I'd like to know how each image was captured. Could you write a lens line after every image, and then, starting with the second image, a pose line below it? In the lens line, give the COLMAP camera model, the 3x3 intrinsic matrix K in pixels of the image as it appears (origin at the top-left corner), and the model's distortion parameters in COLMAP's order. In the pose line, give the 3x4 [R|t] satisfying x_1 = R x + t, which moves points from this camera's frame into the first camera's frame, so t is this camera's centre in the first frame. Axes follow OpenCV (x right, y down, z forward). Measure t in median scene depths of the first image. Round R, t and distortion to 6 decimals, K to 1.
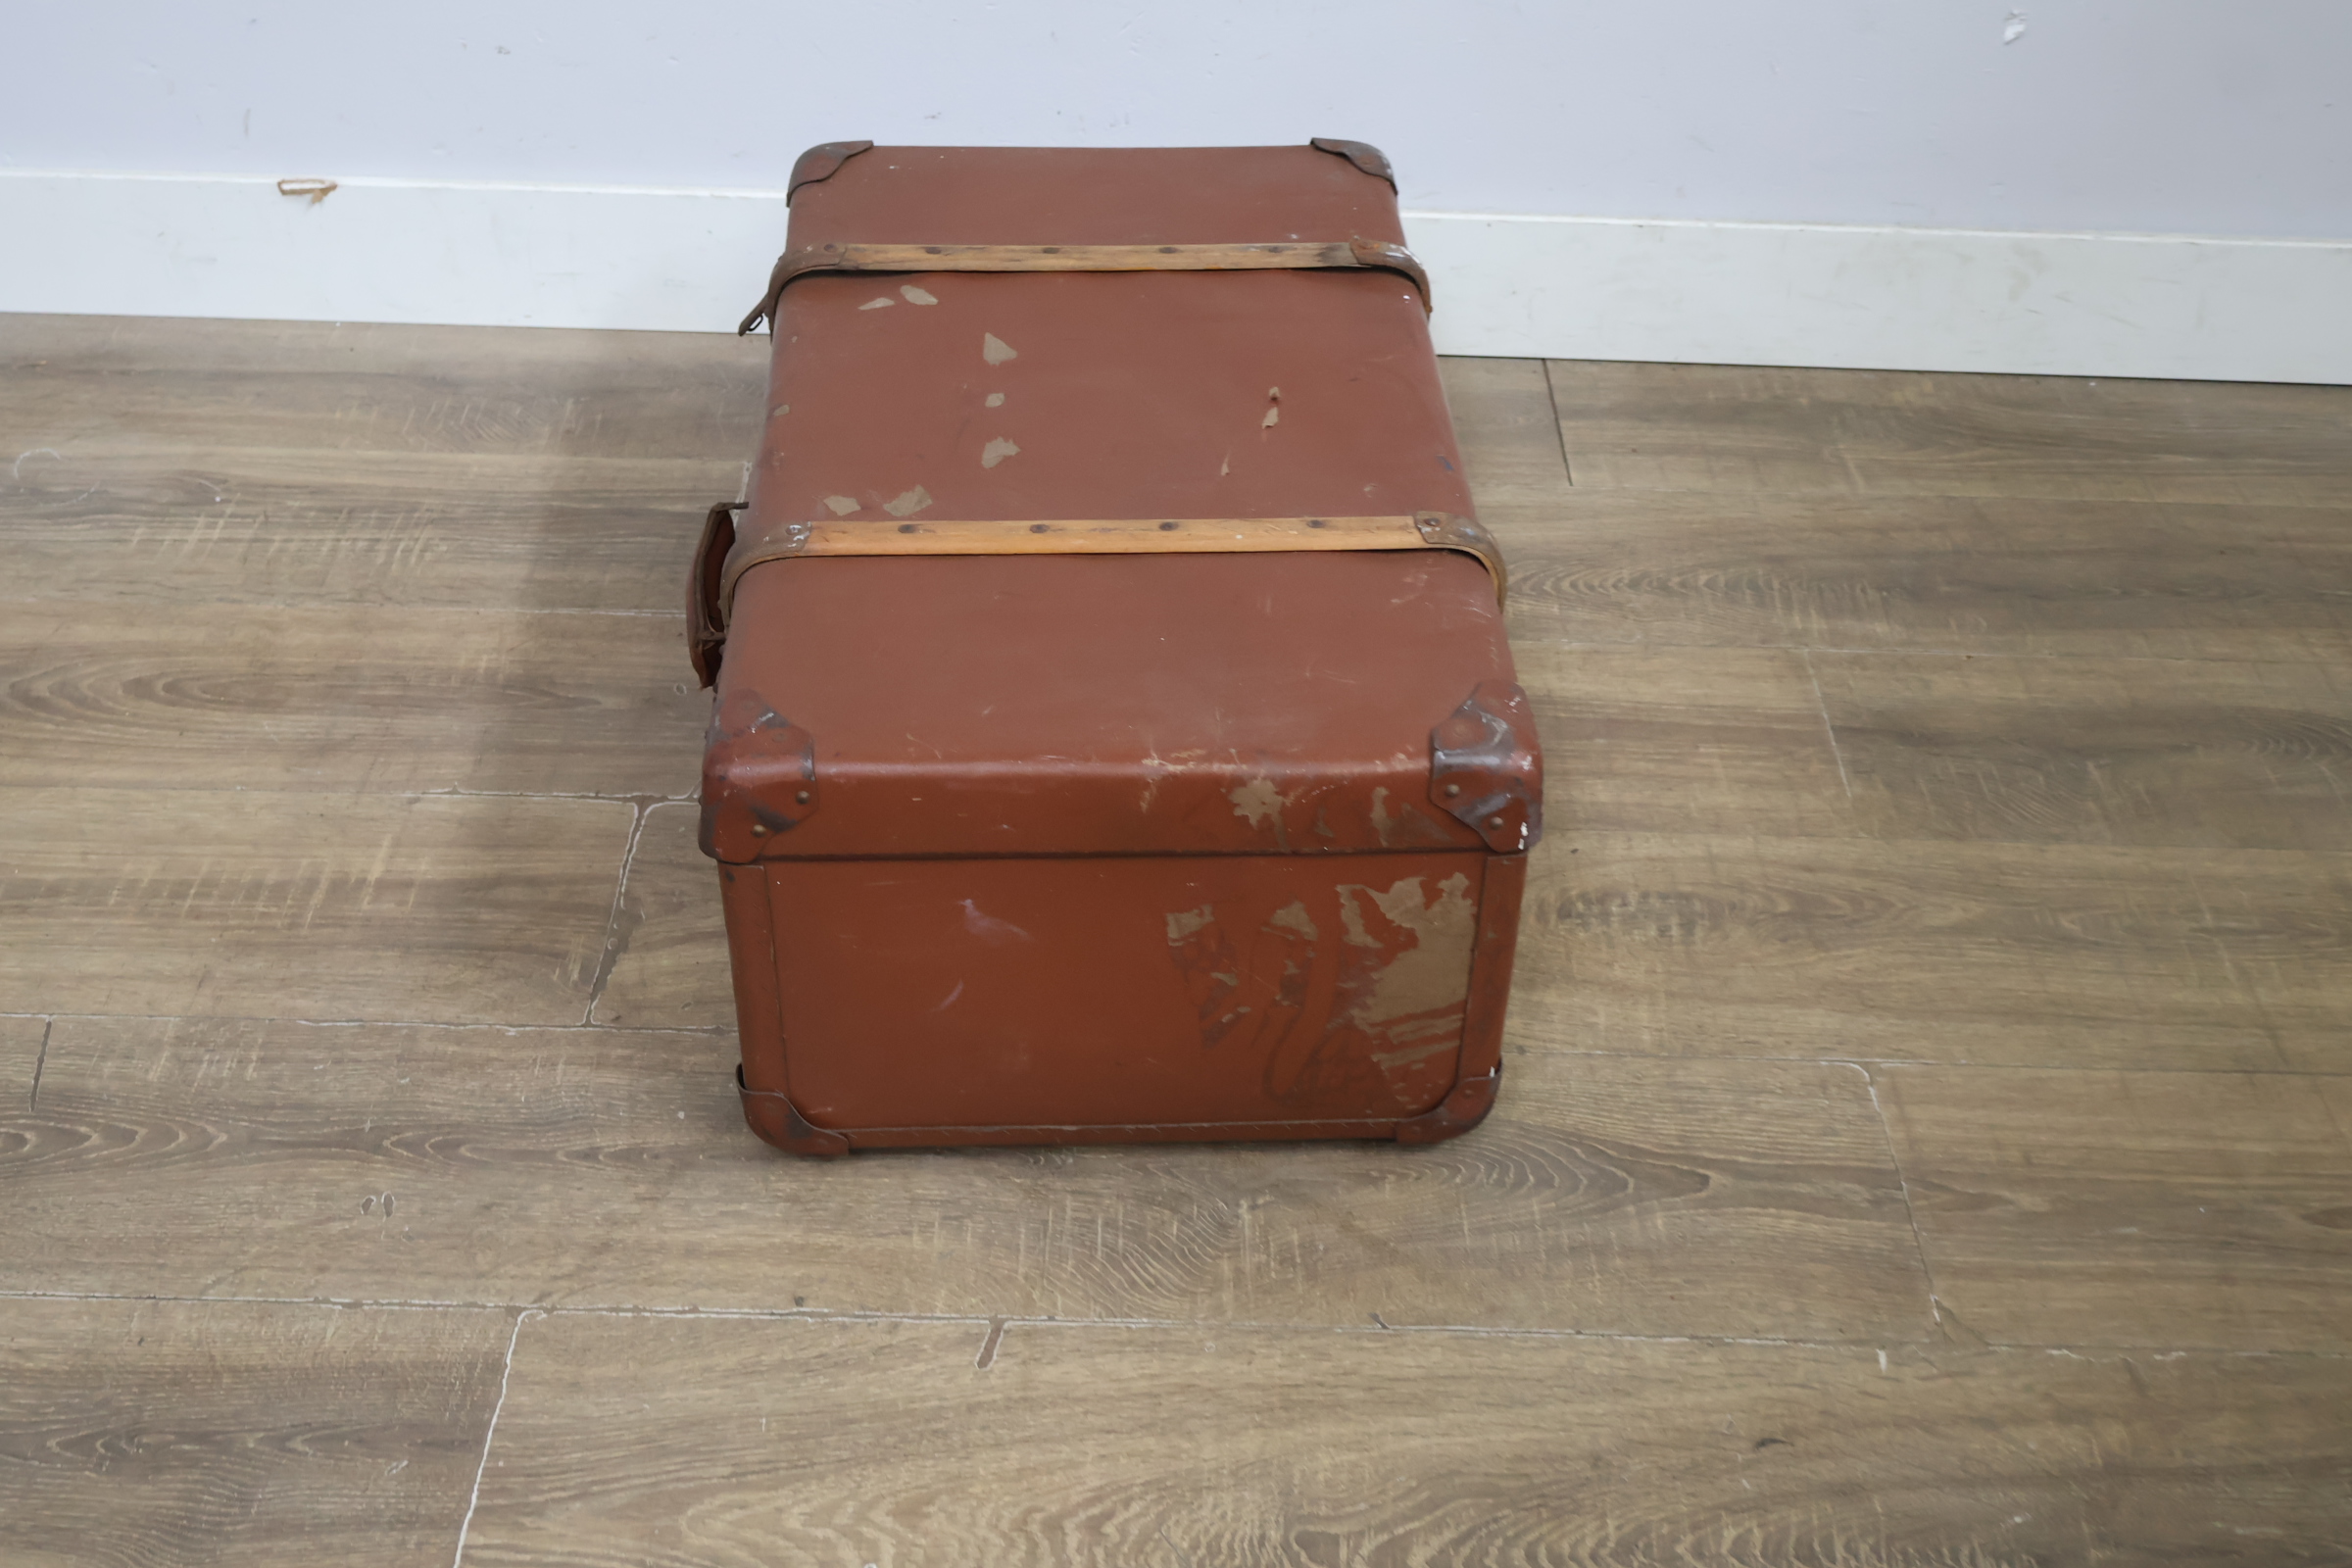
lens RADIAL K [[2609.4, 0, 1161.4], [0, 2609.4, 784.9], [0, 0, 1]] dist [-0.002267, 0.000000]
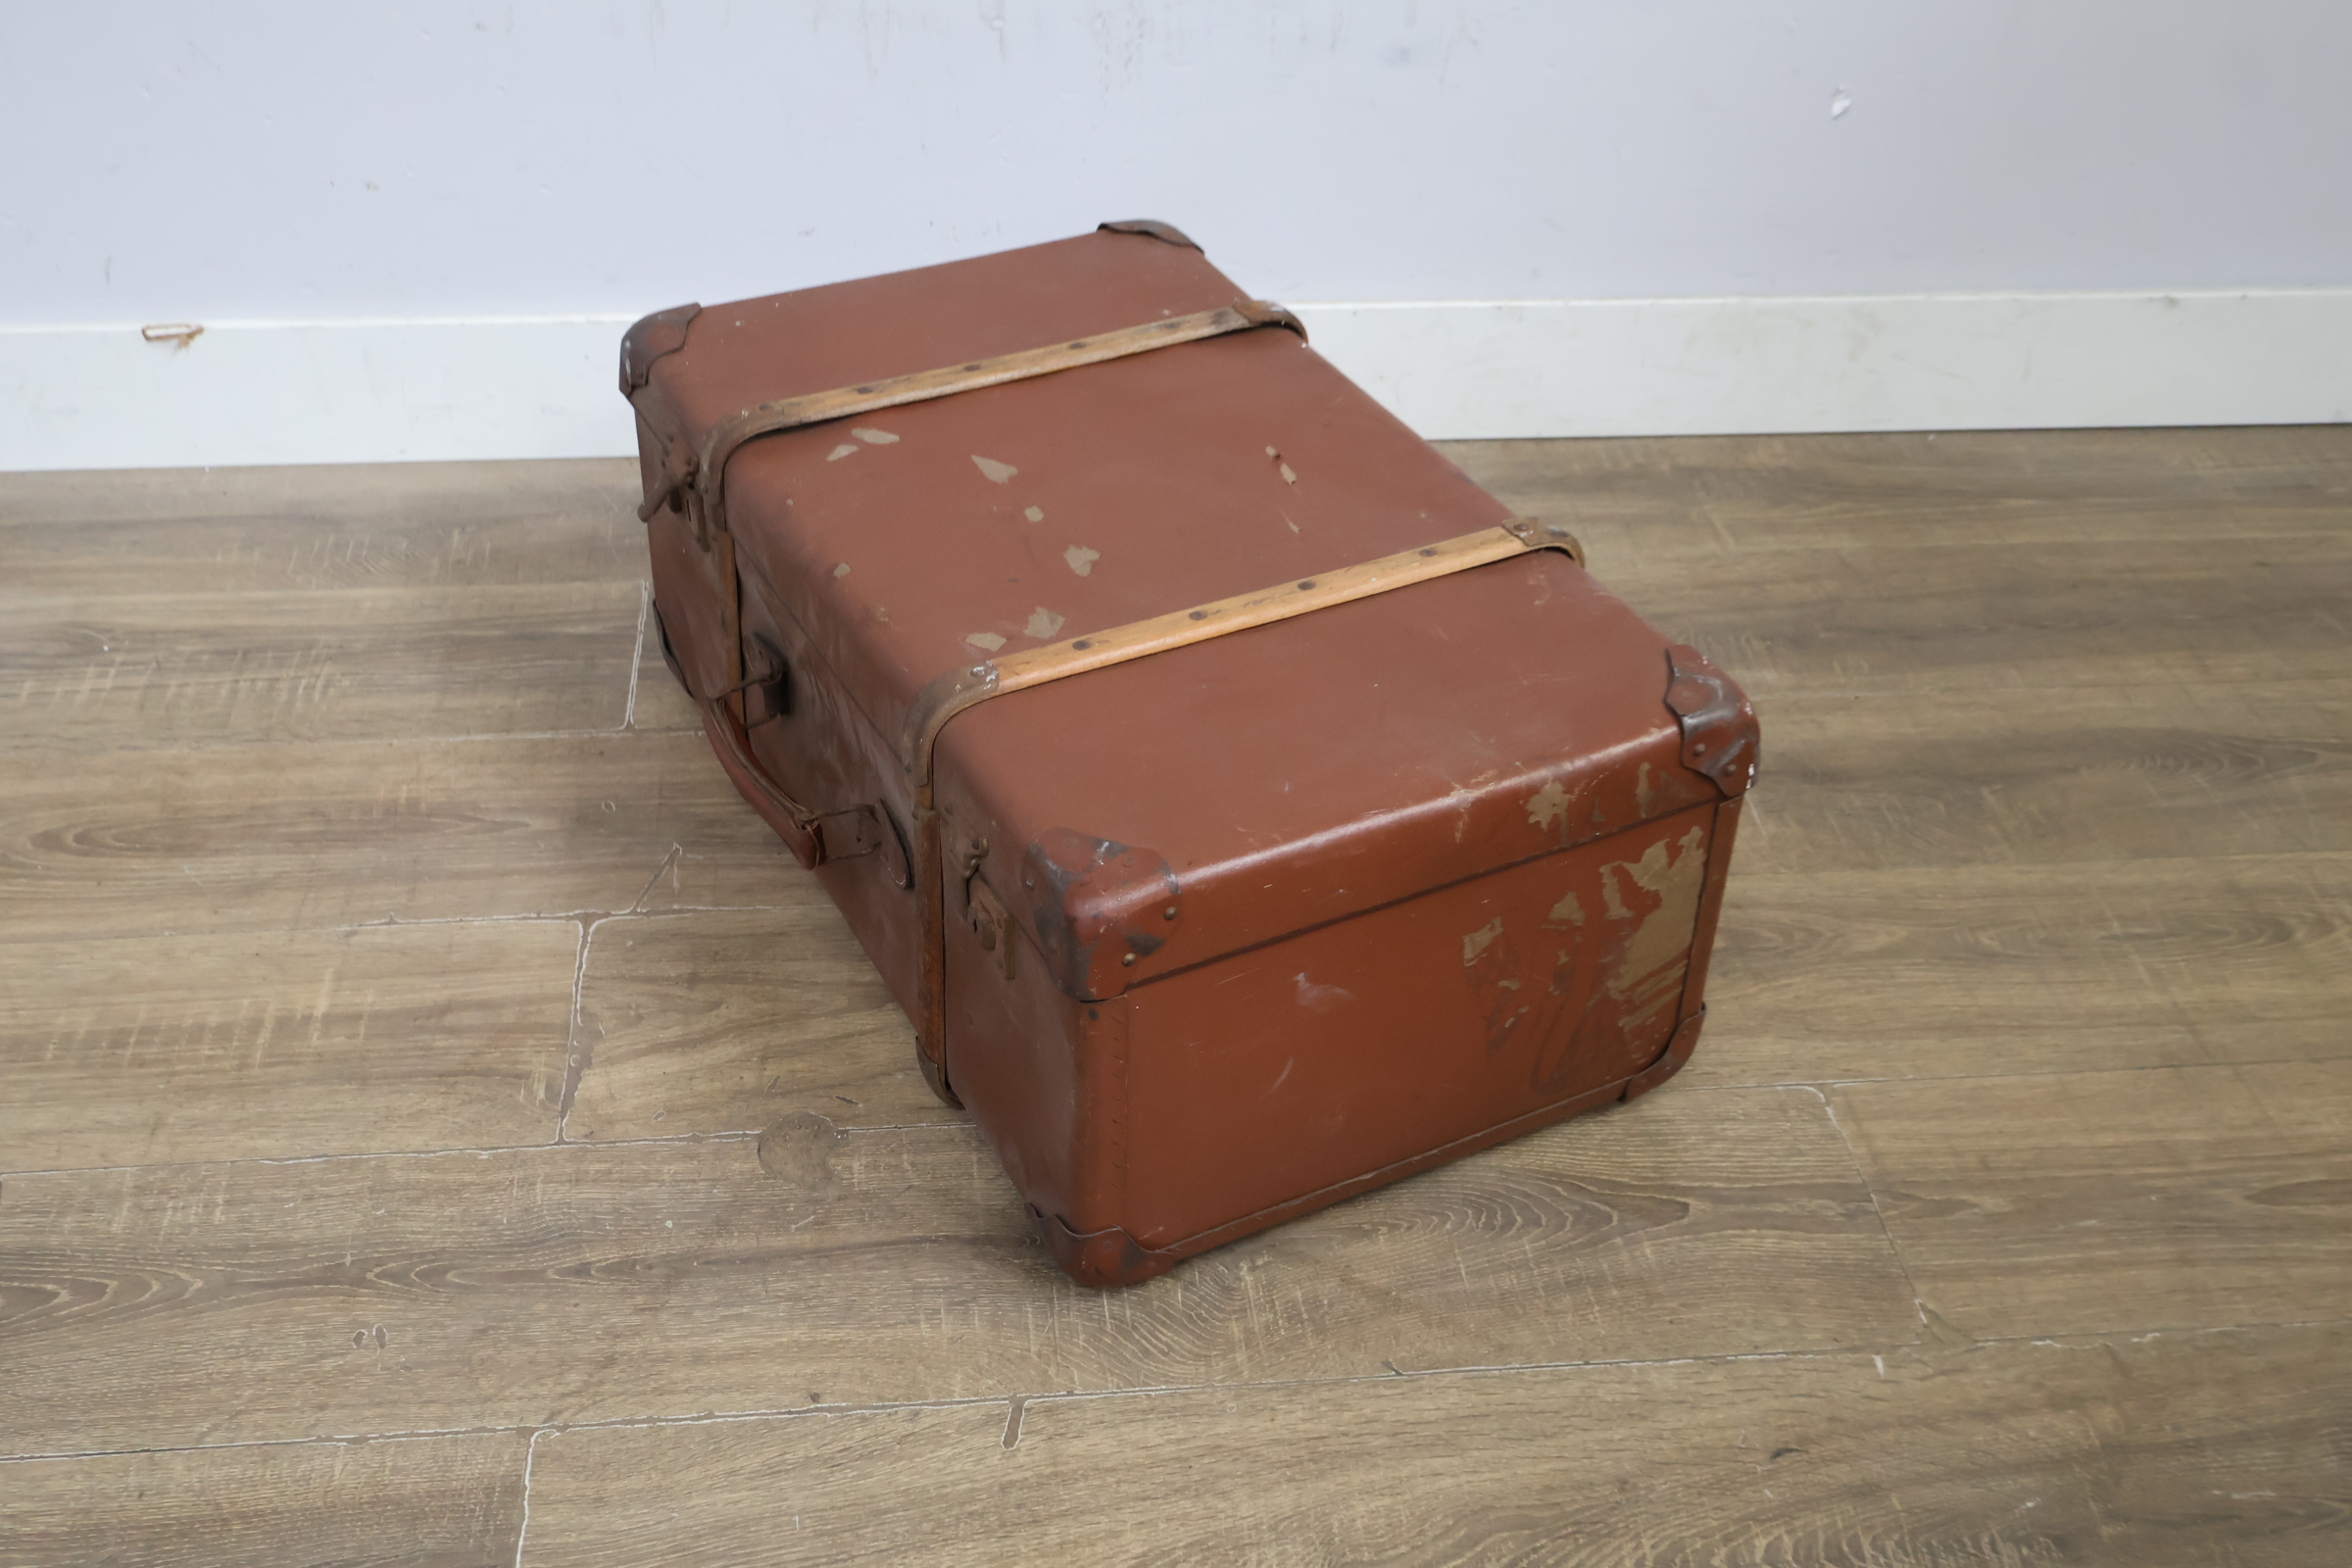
lens RADIAL K [[2609.4, 0, 1172.3], [0, 2609.4, 787.5], [0, 0, 1]] dist [-0.002267, 0.000000]
pose [[0.993791, -0.064164, 0.090901, -0.067164], [0.068513, 0.996610, -0.045557, 0.017820], [-0.087670, 0.051502, 0.994817, -0.009978]]
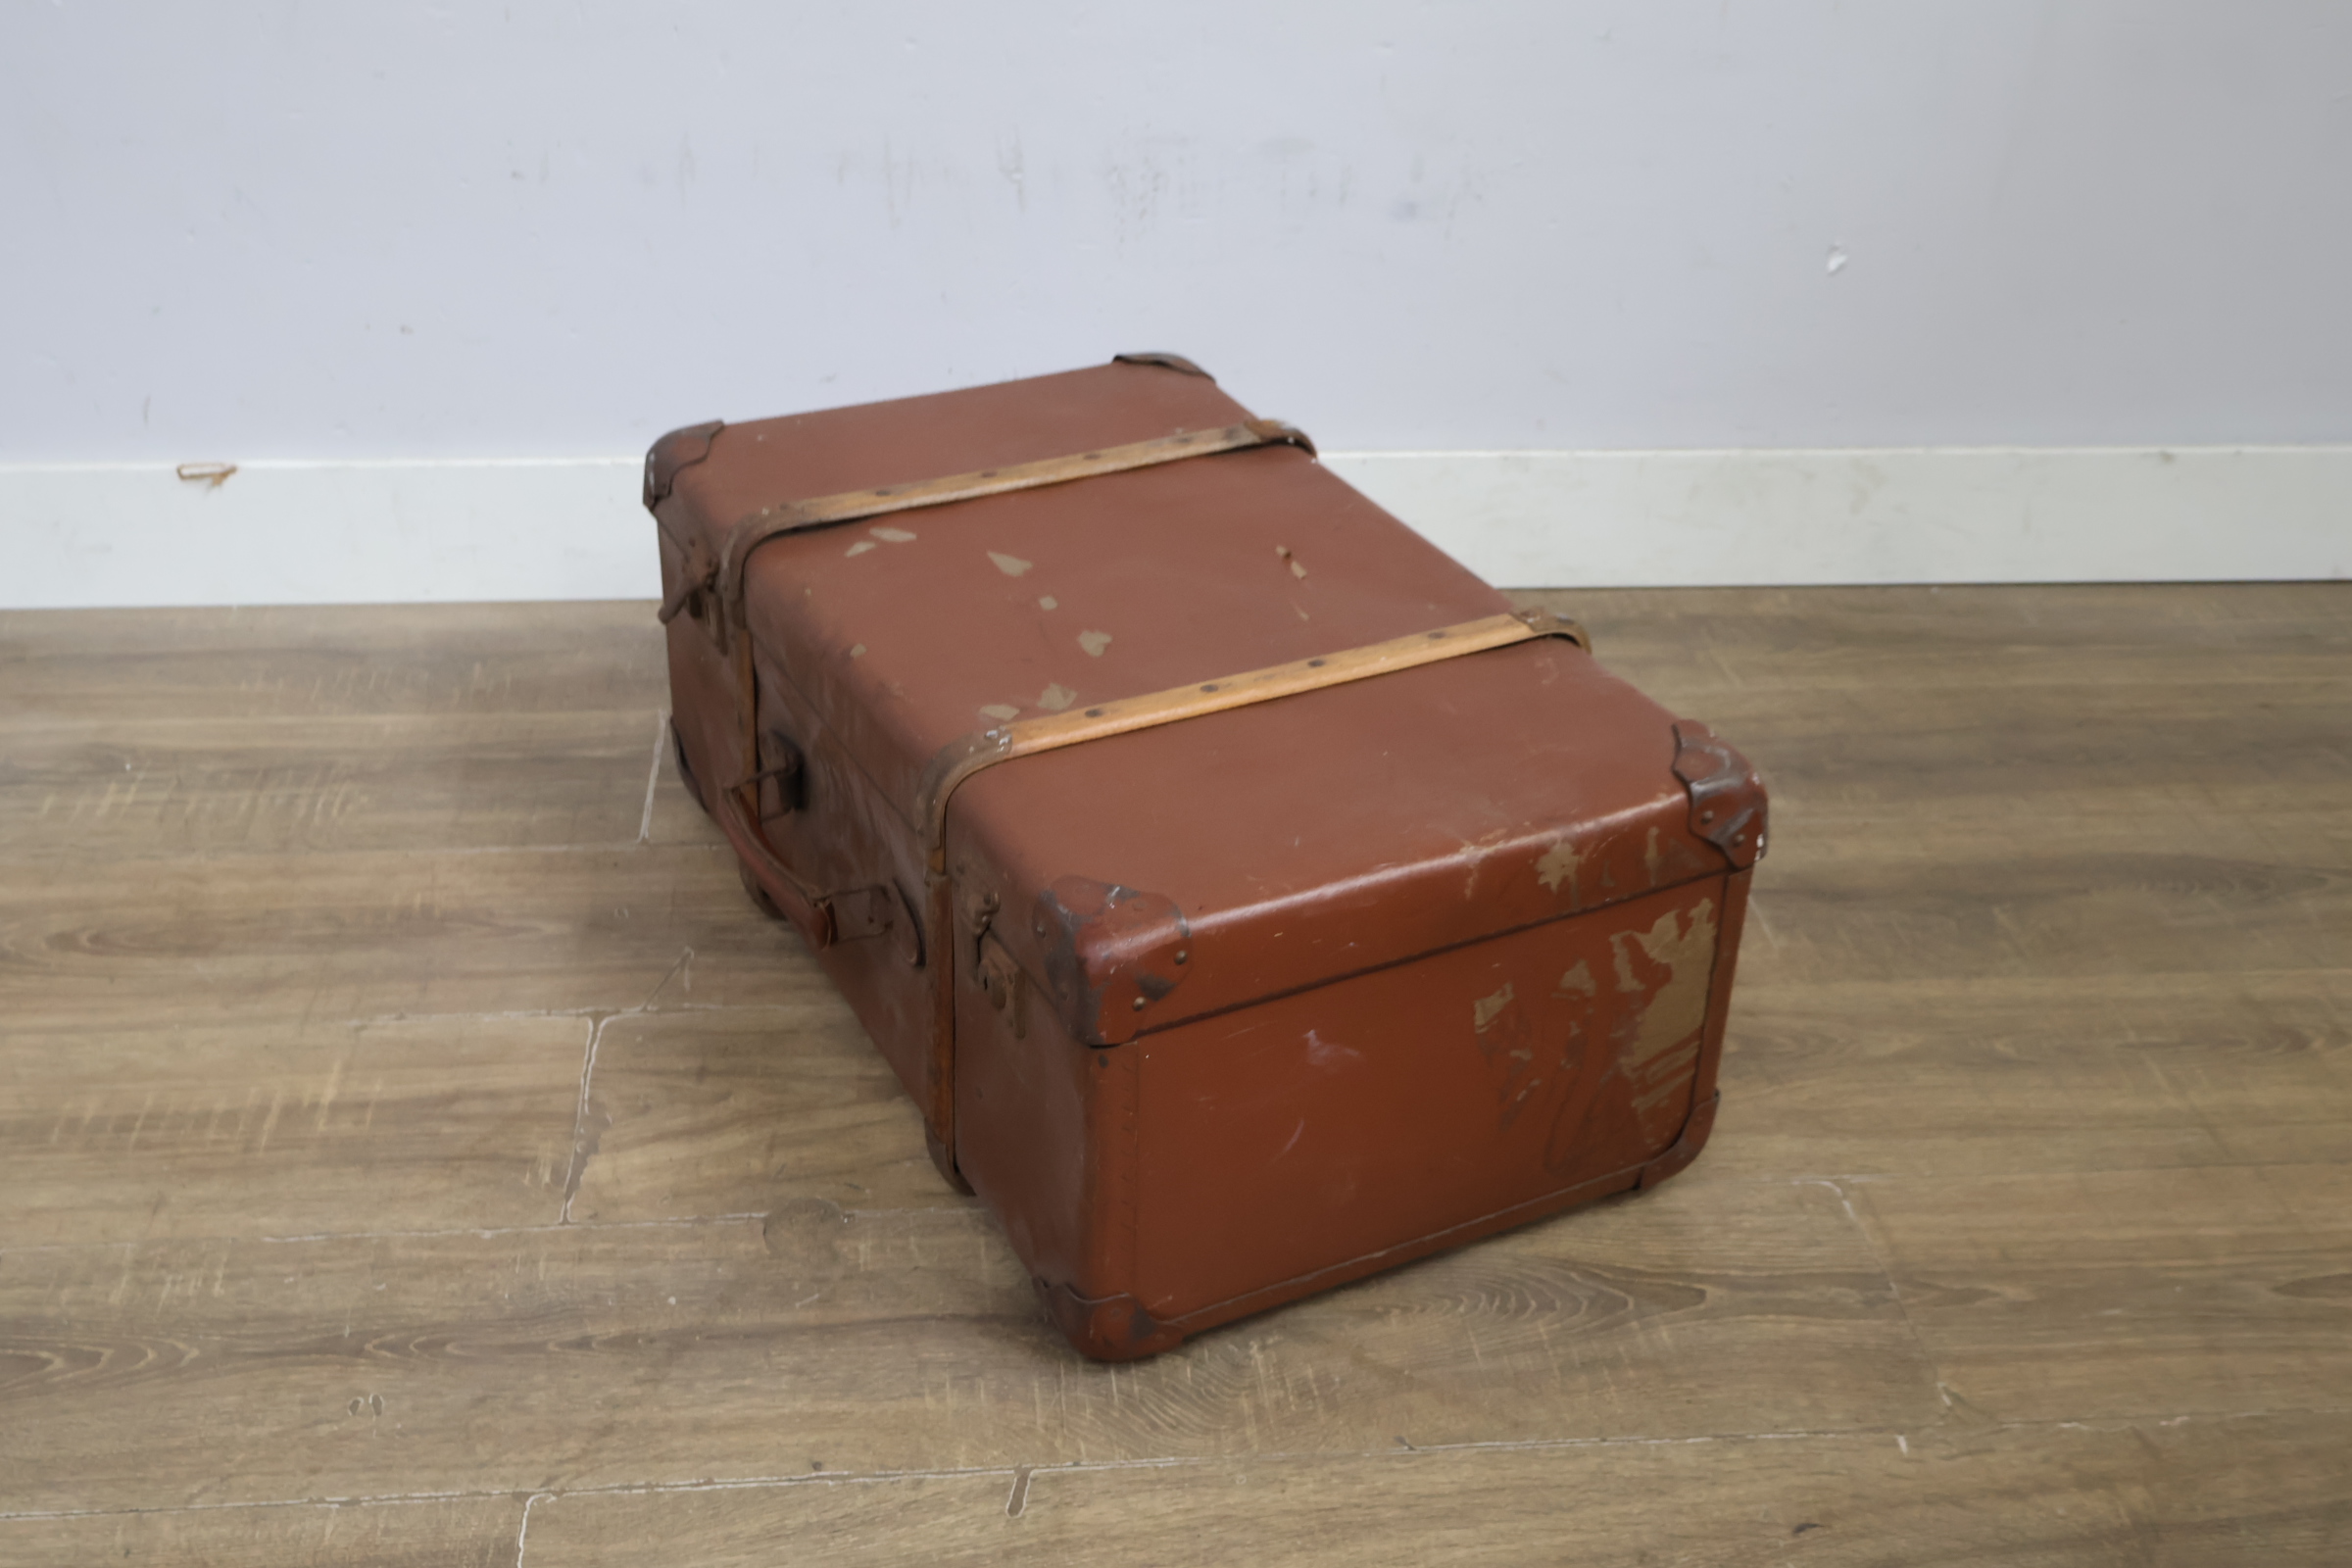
lens RADIAL K [[2609.4, 0, 1165.2], [0, 2609.4, 785.1], [0, 0, 1]] dist [-0.002267, 0.000000]
pose [[0.994689, -0.050313, 0.089788, -0.071394], [0.063468, 0.986608, -0.150258, 0.086170], [-0.081026, 0.155158, 0.984561, -0.008019]]
